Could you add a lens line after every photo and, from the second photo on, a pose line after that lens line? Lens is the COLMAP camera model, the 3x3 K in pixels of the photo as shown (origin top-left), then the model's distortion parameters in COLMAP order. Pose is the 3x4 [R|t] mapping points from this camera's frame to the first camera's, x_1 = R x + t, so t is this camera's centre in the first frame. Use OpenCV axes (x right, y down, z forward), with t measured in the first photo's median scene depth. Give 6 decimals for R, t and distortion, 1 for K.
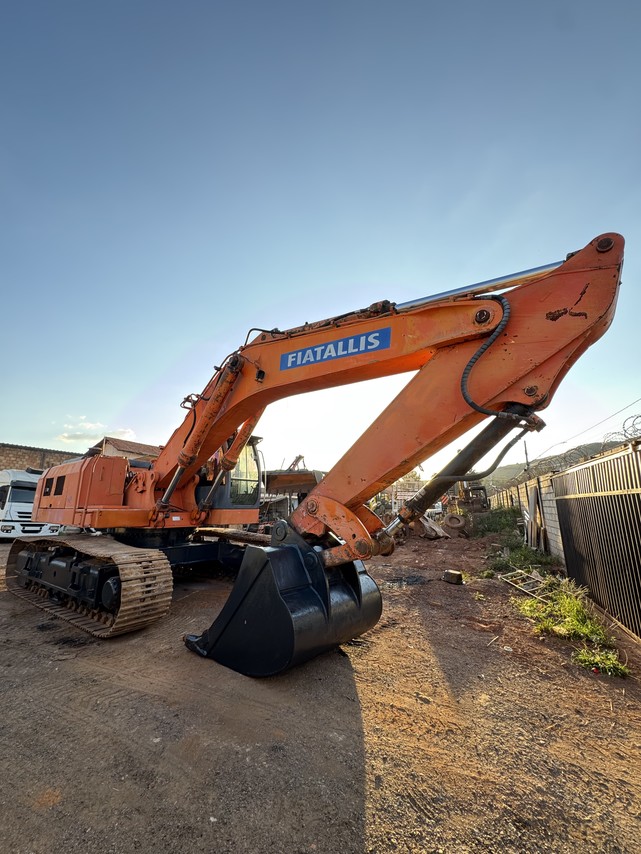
lens RADIAL K [[345.0, 0, 320.5], [0, 345.0, 427.0], [0, 0, 1]] dist [-0.001978, 0.000373]
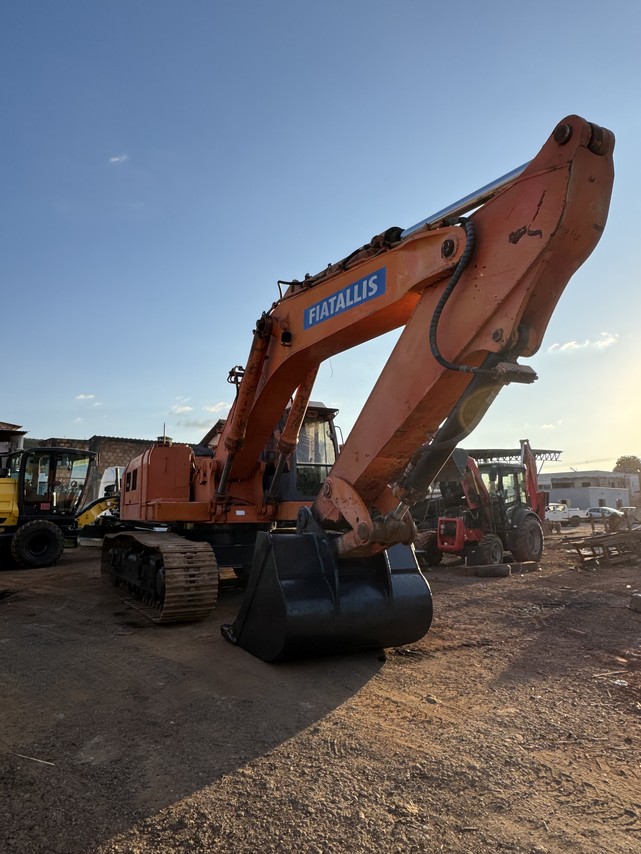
lens RADIAL K [[572.9, 0, 320.5], [0, 572.9, 427.0], [0, 0, 1]] dist [0.002357, -0.001015]
pose [[0.909096, -0.070986, -0.410494, 0.529777], [0.102043, 0.993301, 0.054219, -0.004141], [0.403895, -0.091178, 0.910250, -0.285696]]
